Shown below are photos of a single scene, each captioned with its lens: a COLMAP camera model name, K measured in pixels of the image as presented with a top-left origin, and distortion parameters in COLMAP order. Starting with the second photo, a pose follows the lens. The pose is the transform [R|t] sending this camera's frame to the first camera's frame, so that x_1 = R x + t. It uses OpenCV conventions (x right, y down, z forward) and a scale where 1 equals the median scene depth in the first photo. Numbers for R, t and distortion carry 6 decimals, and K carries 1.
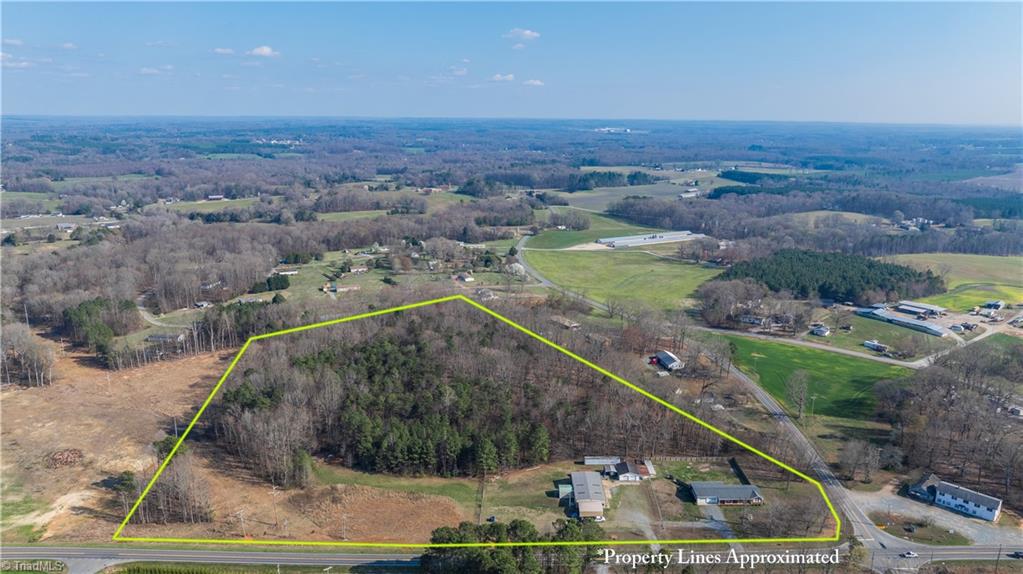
lens RADIAL K [[740.5, 0, 513.9], [0, 740.5, 286.9], [0, 0, 1]] dist [0.002912, 0.001021]
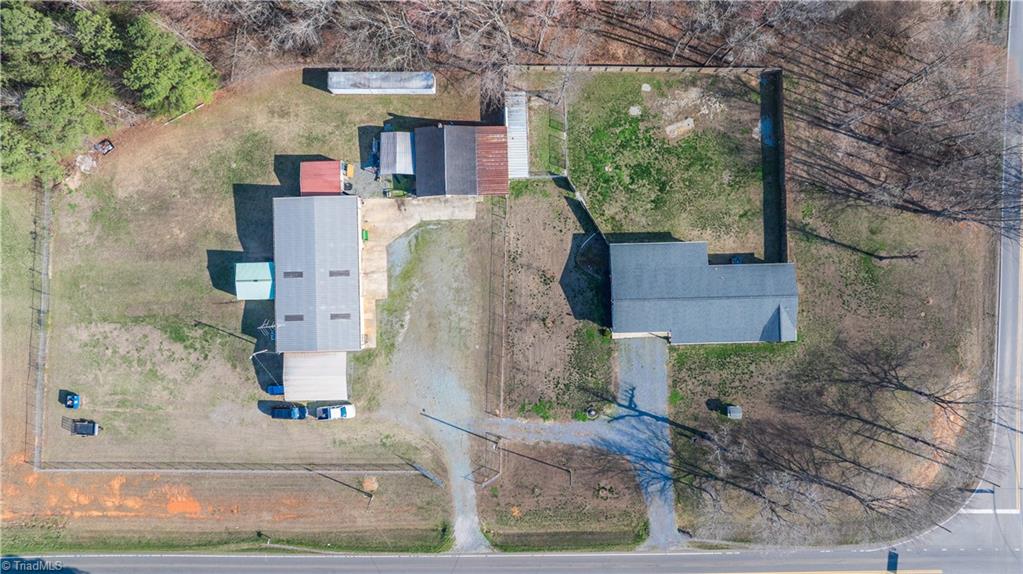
lens RADIAL K [[740.5, 0, 510.4], [0, 740.5, 286.7], [0, 0, 1]] dist [0.002912, 0.001021]
pose [[0.999688, -0.018386, -0.016908, 0.202557], [0.021340, 0.276856, 0.960674, -0.069212], [-0.012982, -0.960736, 0.277162, 0.915526]]
